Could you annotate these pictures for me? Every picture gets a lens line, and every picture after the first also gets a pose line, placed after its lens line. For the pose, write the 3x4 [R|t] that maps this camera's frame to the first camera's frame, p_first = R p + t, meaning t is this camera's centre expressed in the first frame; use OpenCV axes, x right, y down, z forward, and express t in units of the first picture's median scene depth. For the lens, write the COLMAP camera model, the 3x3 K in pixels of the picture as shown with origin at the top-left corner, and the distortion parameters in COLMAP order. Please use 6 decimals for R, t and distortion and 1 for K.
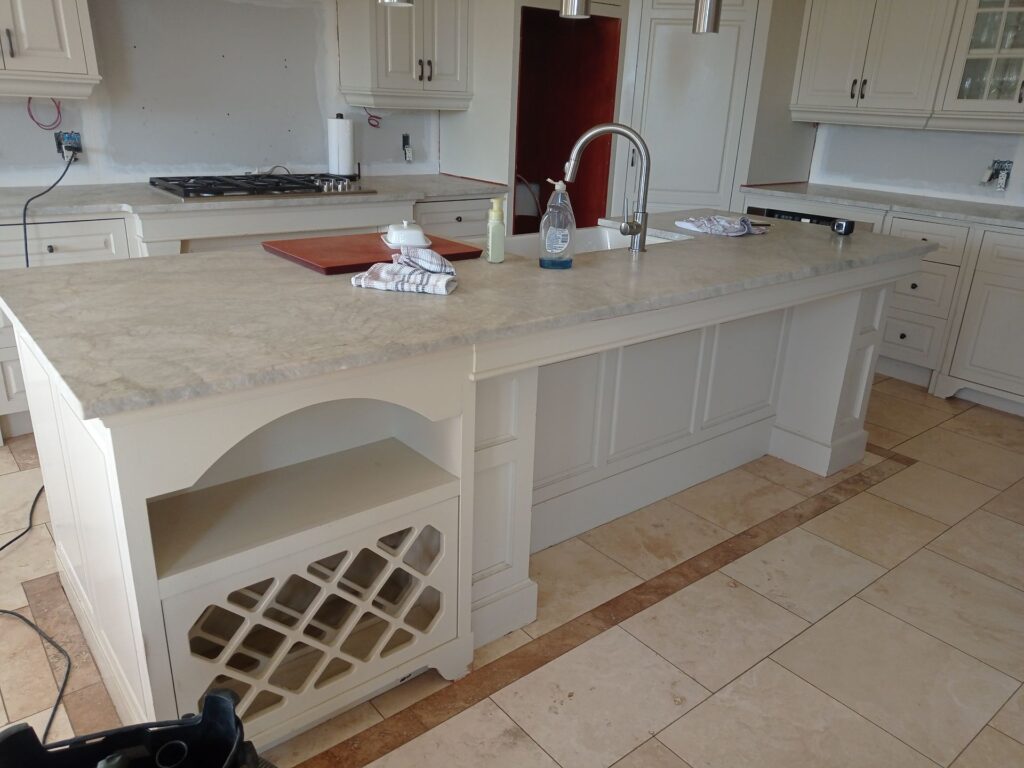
lens RADIAL K [[766.6, 0, 505.0], [0, 766.6, 384.1], [0, 0, 1]] dist [0.077313, -0.087580]
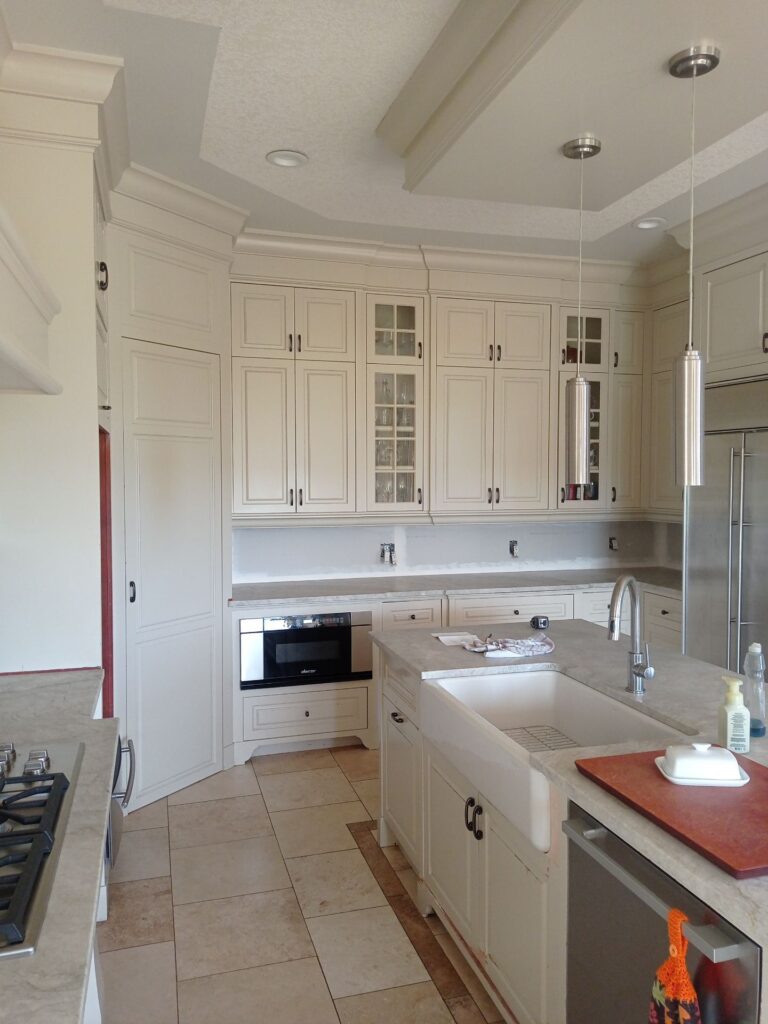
lens RADIAL K [[766.6, 0, 384.0], [0, 766.6, 512.0], [0, 0, 1]] dist [0.077313, -0.087580]
pose [[0.386194, -0.086415, 0.918361, -0.511367], [0.342859, 0.937720, -0.055944, -0.270022], [-0.856331, 0.336474, 0.391769, 0.503500]]
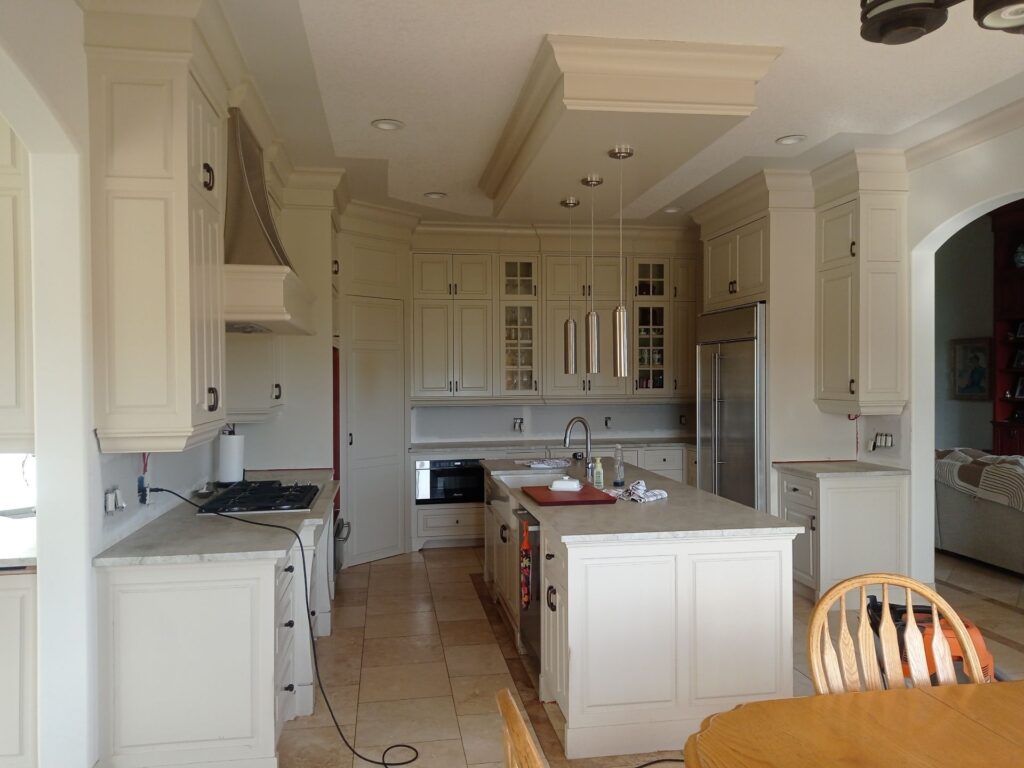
lens RADIAL K [[766.6, 0, 505.0], [0, 766.6, 384.1], [0, 0, 1]] dist [0.077313, -0.087580]
pose [[0.510979, -0.052505, 0.857988, -0.980776], [0.332141, 0.932672, -0.140733, -0.114304], [-0.792833, 0.356884, 0.494014, 0.078381]]
